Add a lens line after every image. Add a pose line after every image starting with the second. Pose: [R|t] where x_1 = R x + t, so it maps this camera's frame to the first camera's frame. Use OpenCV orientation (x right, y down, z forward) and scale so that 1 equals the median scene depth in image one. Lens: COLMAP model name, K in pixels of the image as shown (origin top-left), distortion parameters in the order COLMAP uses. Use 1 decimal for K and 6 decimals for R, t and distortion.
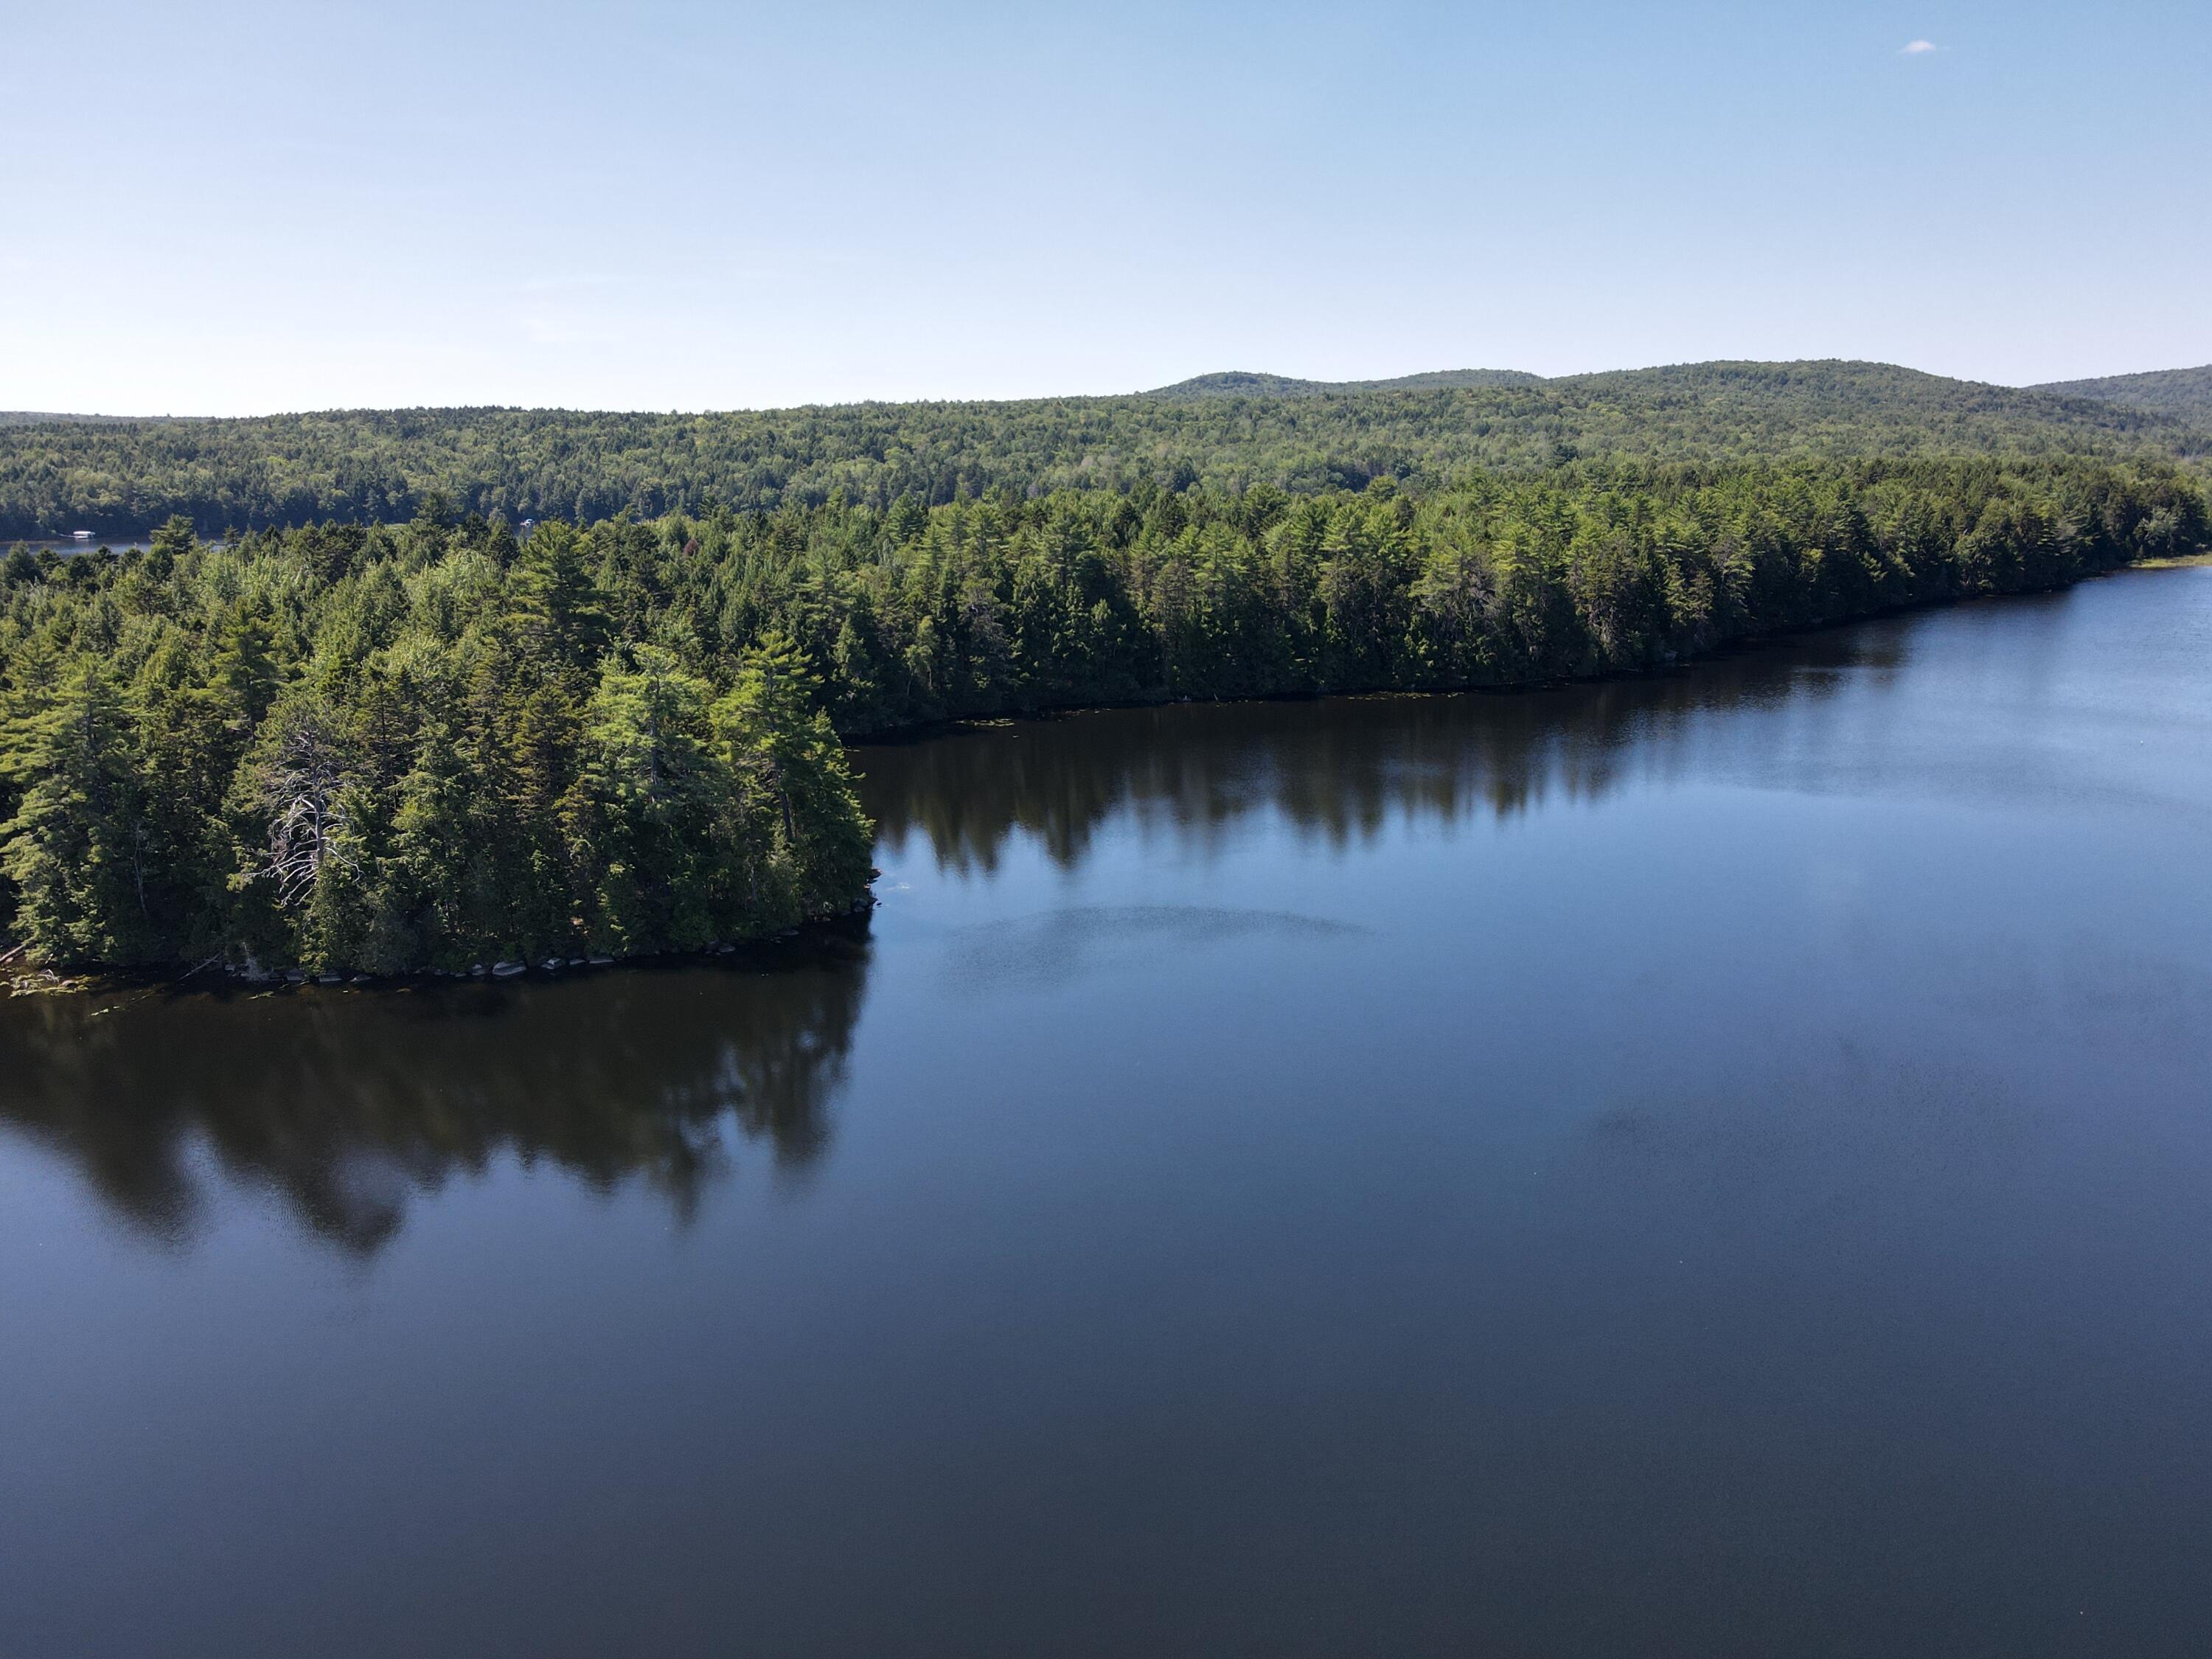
lens RADIAL K [[1677.7, 0, 1105.4], [0, 1677.7, 828.5], [0, 0, 1]] dist [0.006579, 0.003849]
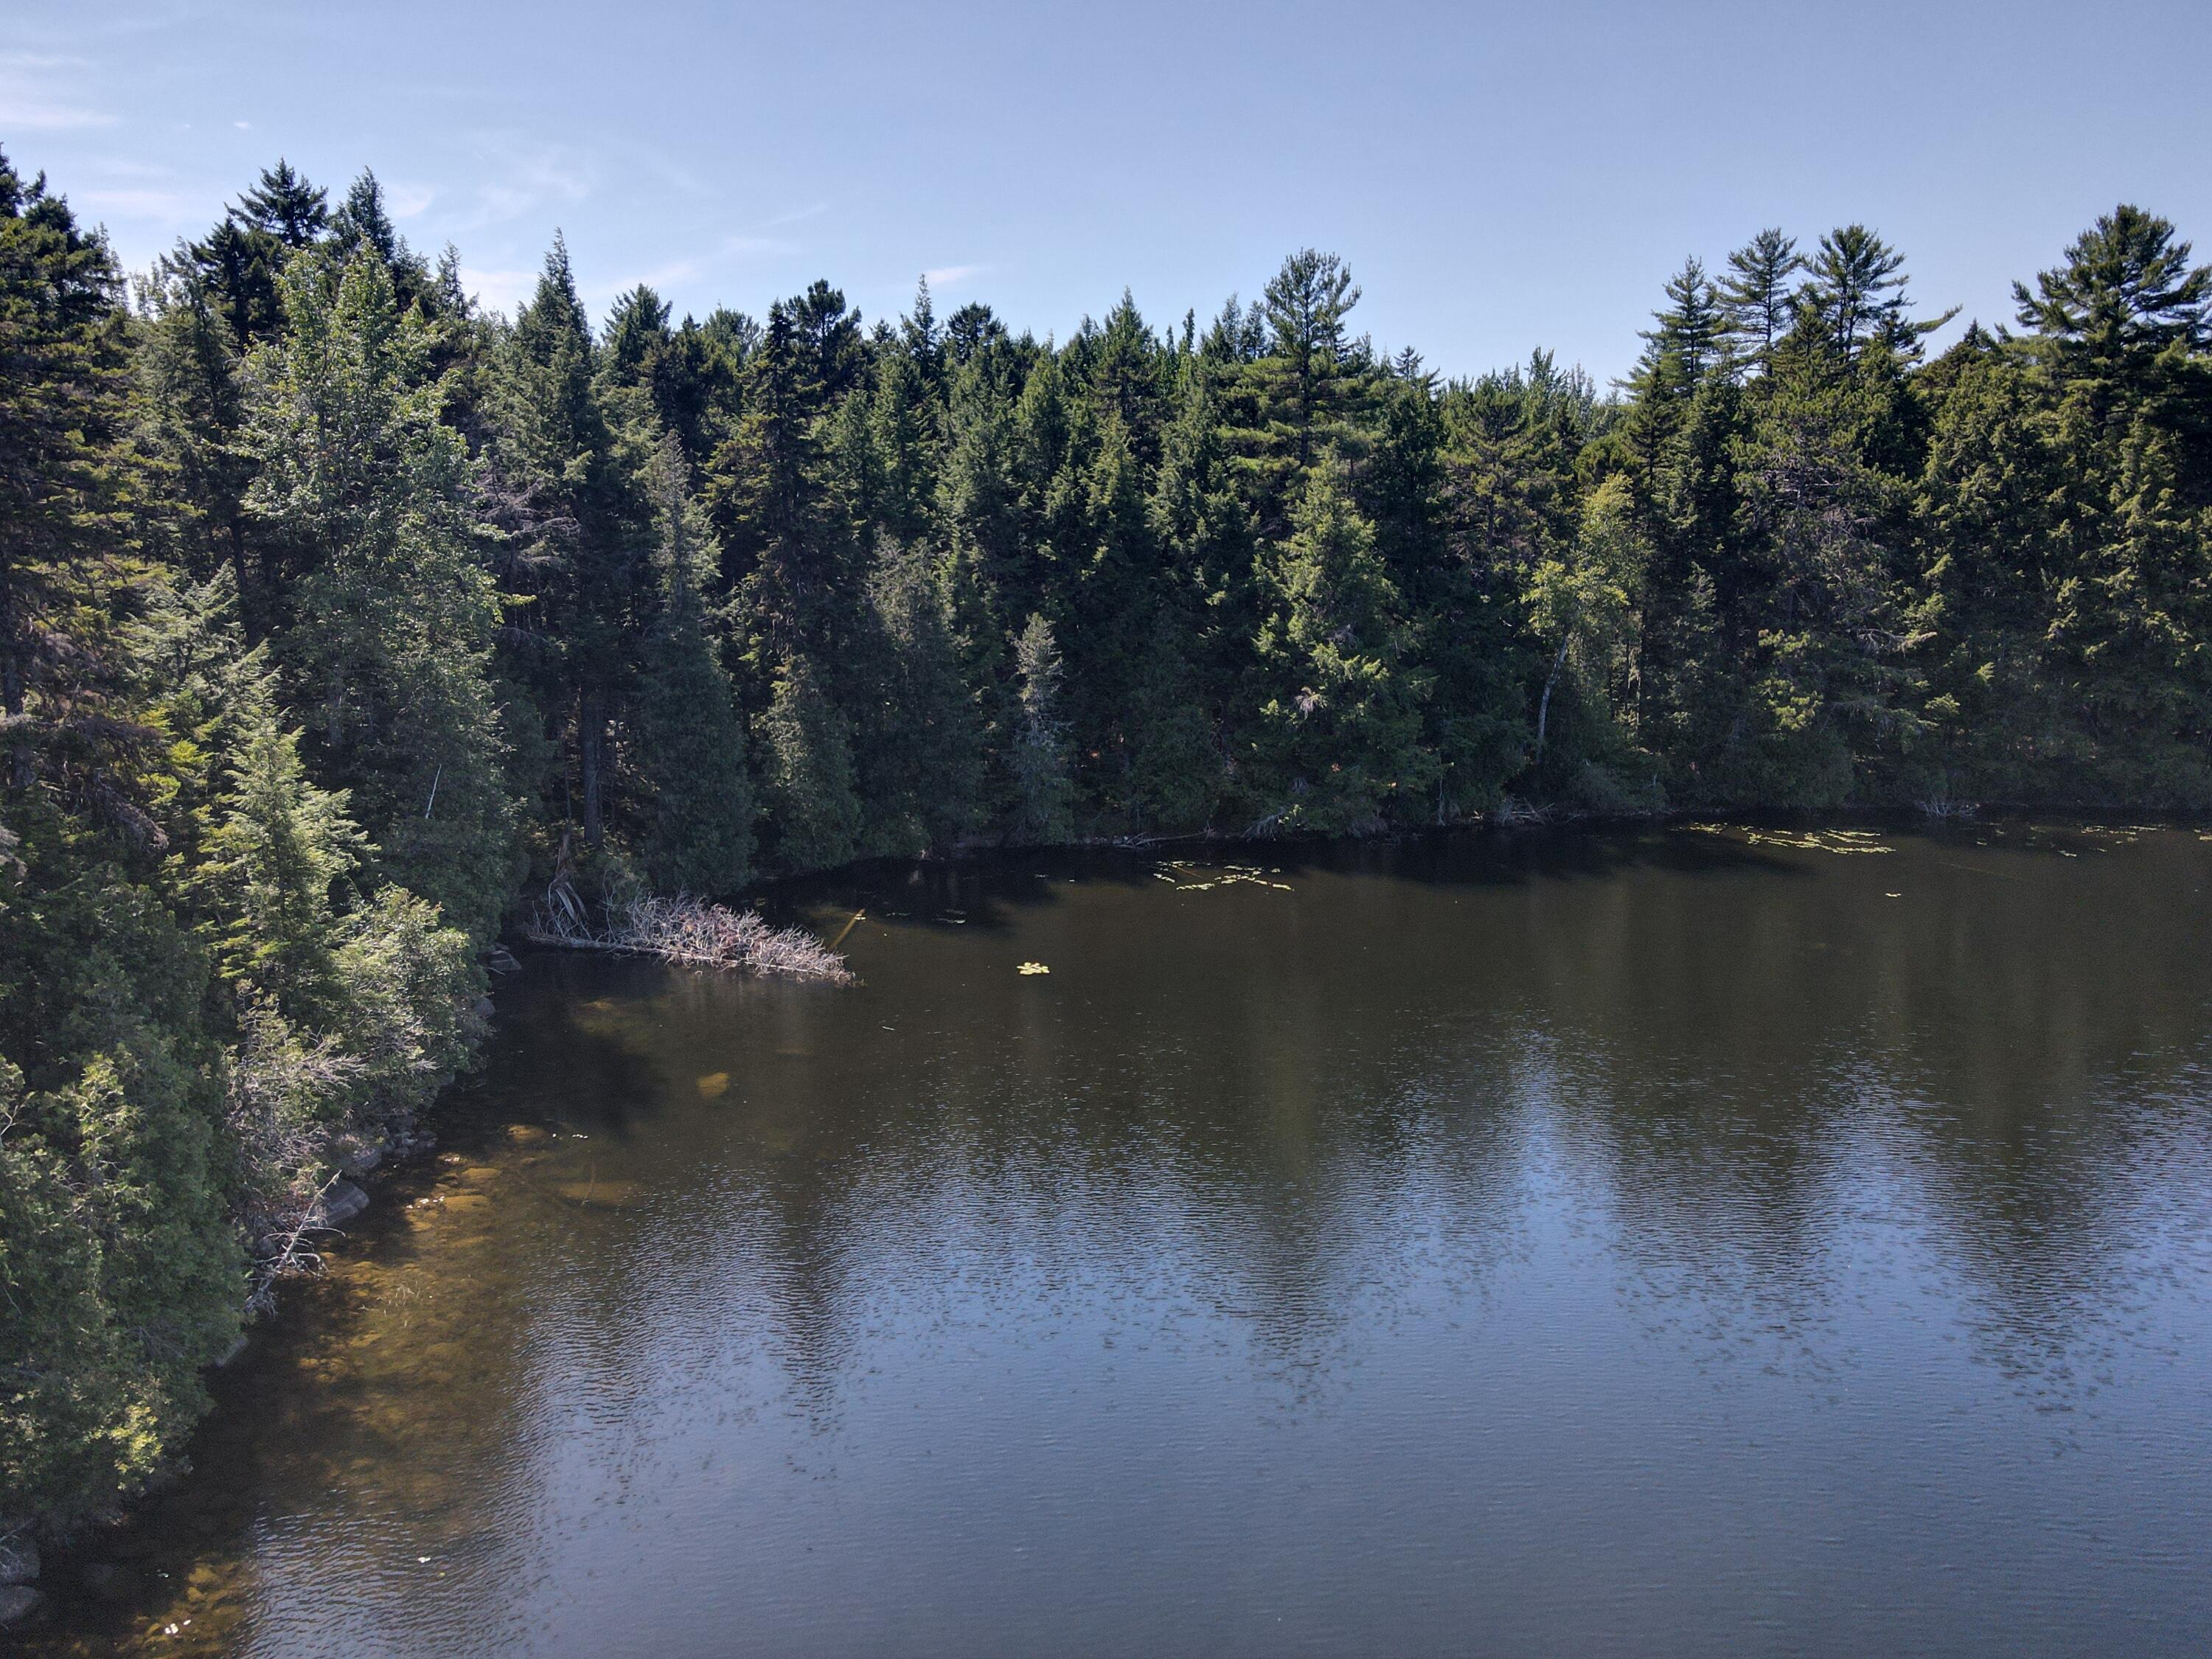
lens RADIAL K [[1677.7, 0, 1107.8], [0, 1677.7, 824.0], [0, 0, 1]] dist [0.006579, 0.003849]
pose [[0.878261, 0.083295, -0.470870, -0.035822], [-0.118689, 0.991869, -0.045919, -0.036117], [0.463217, 0.096215, 0.881007, 0.661835]]
